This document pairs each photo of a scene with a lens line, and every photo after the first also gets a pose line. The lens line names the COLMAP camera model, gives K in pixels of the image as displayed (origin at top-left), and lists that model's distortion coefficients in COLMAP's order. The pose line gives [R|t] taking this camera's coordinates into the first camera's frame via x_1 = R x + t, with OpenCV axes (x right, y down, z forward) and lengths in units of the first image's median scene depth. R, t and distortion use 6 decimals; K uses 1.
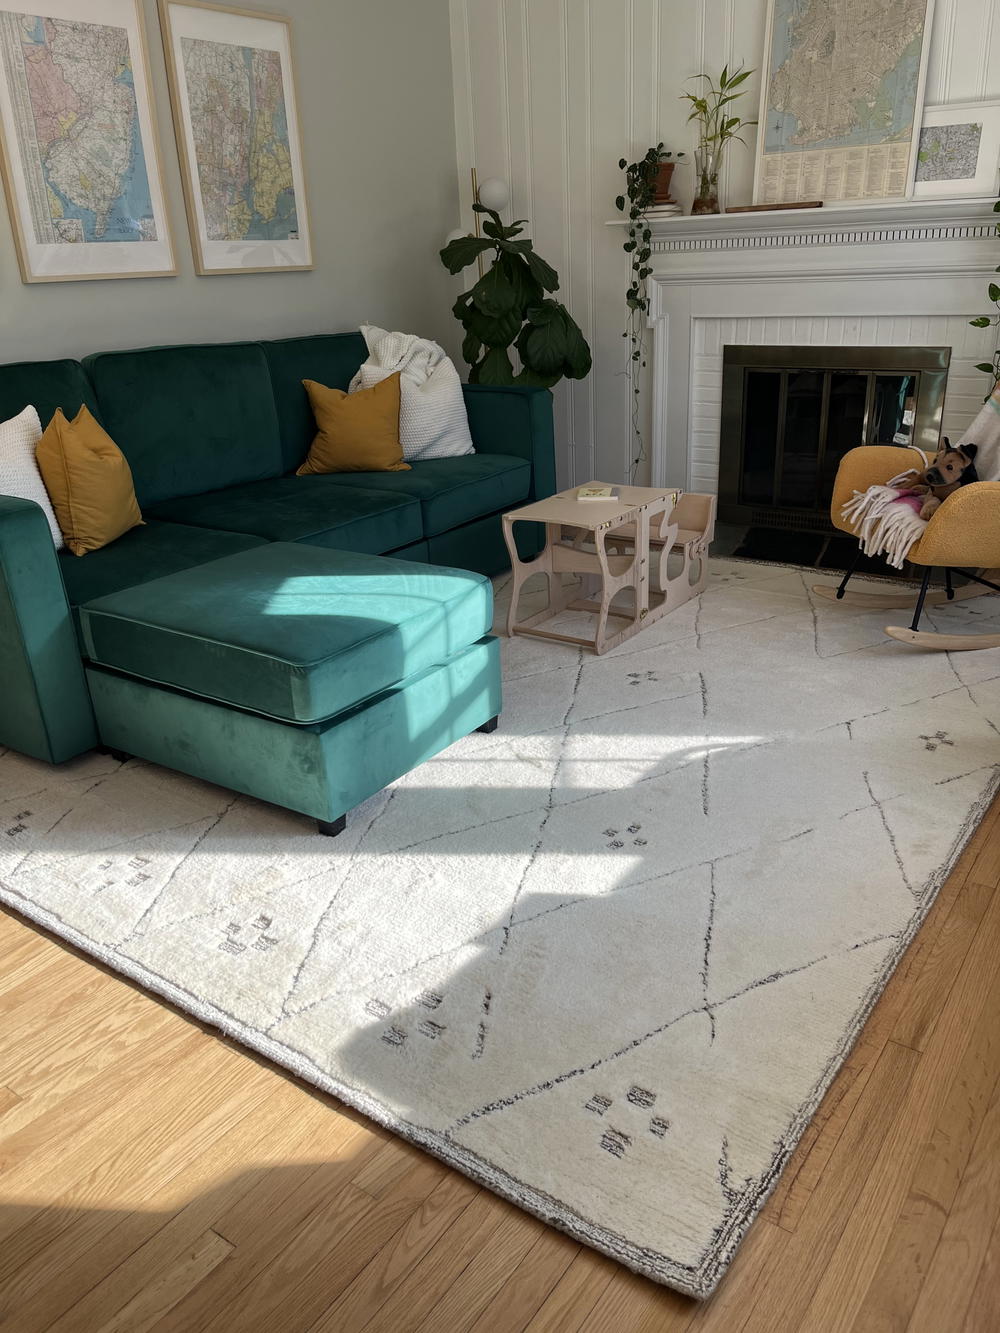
lens RADIAL K [[997.3, 0, 547.4], [0, 997.3, 666.6], [0, 0, 1]] dist [0.009284, 0.001580]
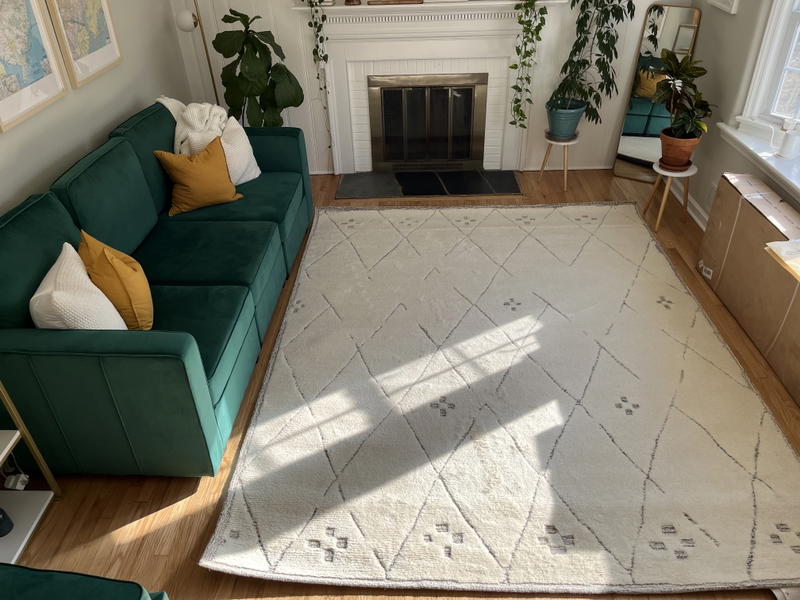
lens RADIAL K [[598.5, 0, 397.6], [0, 598.5, 273.5], [0, 0, 1]] dist [0.009284, 0.001580]
pose [[0.845740, -0.271172, 0.459553, -0.393182], [0.214625, 0.961378, 0.172302, -0.192868], [-0.488528, -0.047091, 0.871277, 0.088262]]
